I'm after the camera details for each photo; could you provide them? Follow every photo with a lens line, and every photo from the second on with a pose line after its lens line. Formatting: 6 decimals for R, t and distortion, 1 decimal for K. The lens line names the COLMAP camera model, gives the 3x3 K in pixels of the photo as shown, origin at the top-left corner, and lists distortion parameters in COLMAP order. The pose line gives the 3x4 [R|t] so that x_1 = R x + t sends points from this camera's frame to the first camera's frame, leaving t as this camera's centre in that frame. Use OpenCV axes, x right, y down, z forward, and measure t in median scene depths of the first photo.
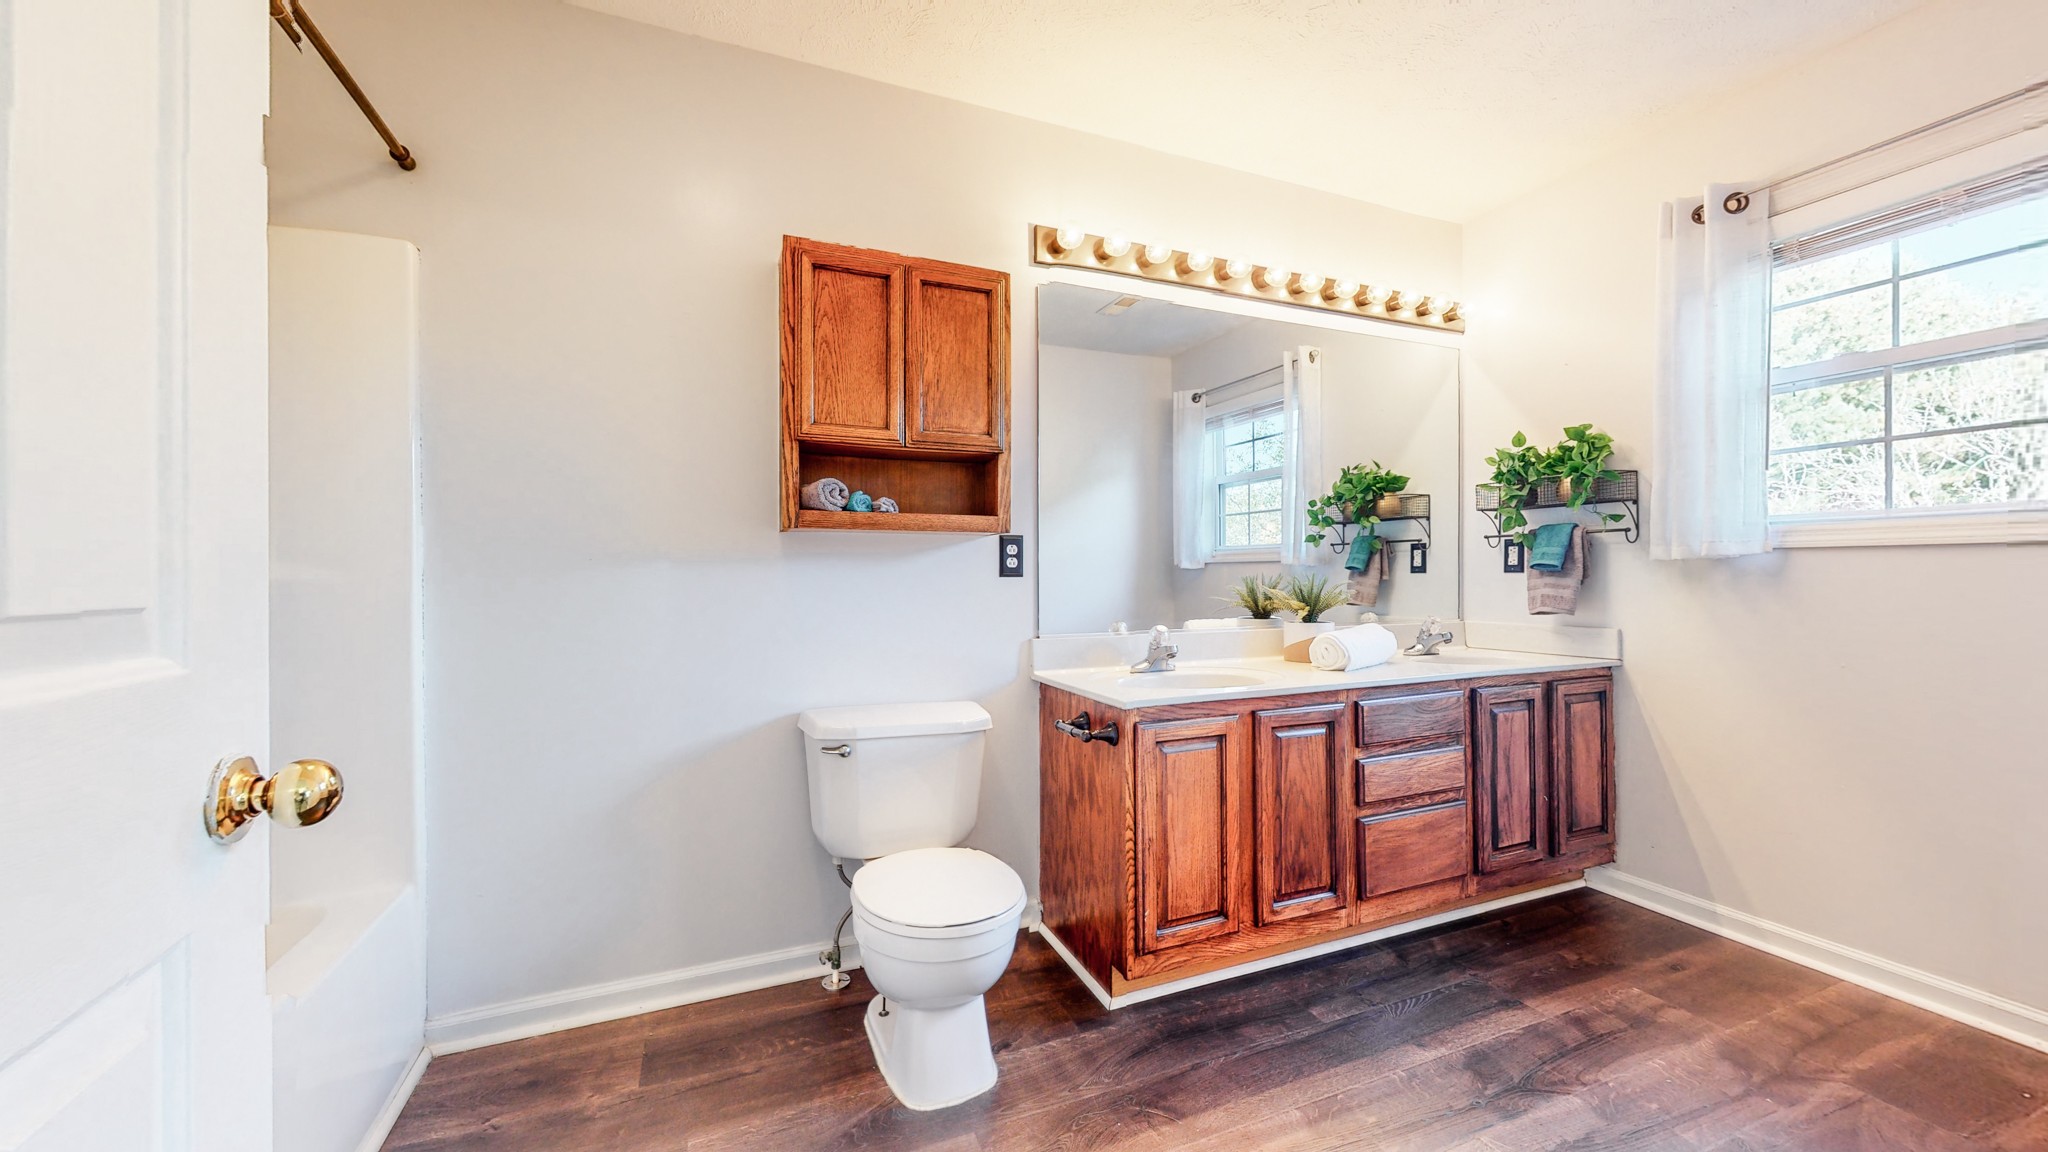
lens RADIAL K [[741.0, 0, 1024.0], [0, 741.0, 576.0], [0, 0, 1]] dist [-0.000425, -0.000073]
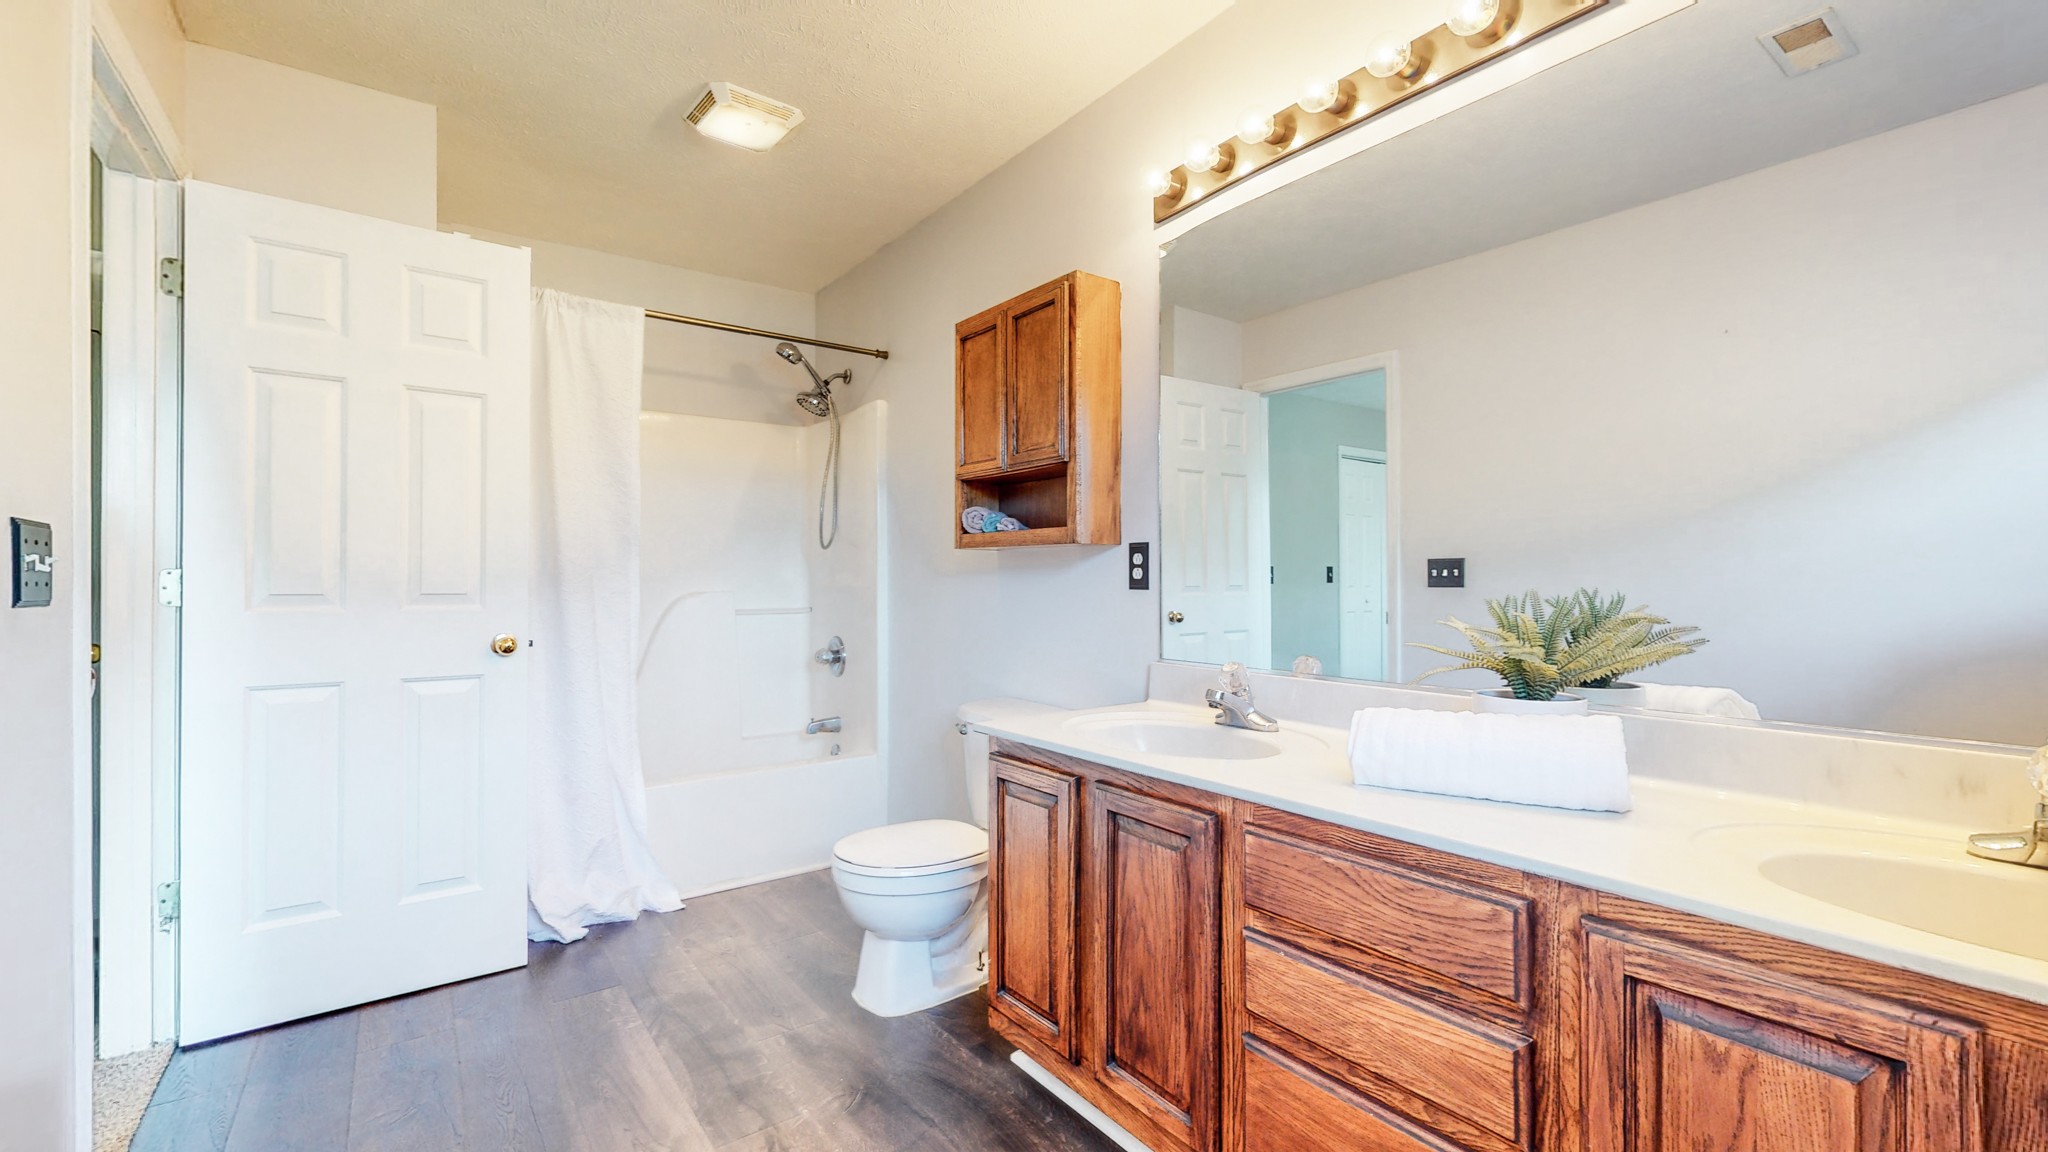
lens RADIAL K [[821.4, 0, 1024.0], [0, 821.4, 576.0], [0, 0, 1]] dist [0.014421, -0.019362]
pose [[0.260061, 0.002153, -0.965590, 1.057047], [-0.001005, 0.999998, 0.001959, -0.019687], [0.965592, 0.000461, 0.260063, 0.710181]]
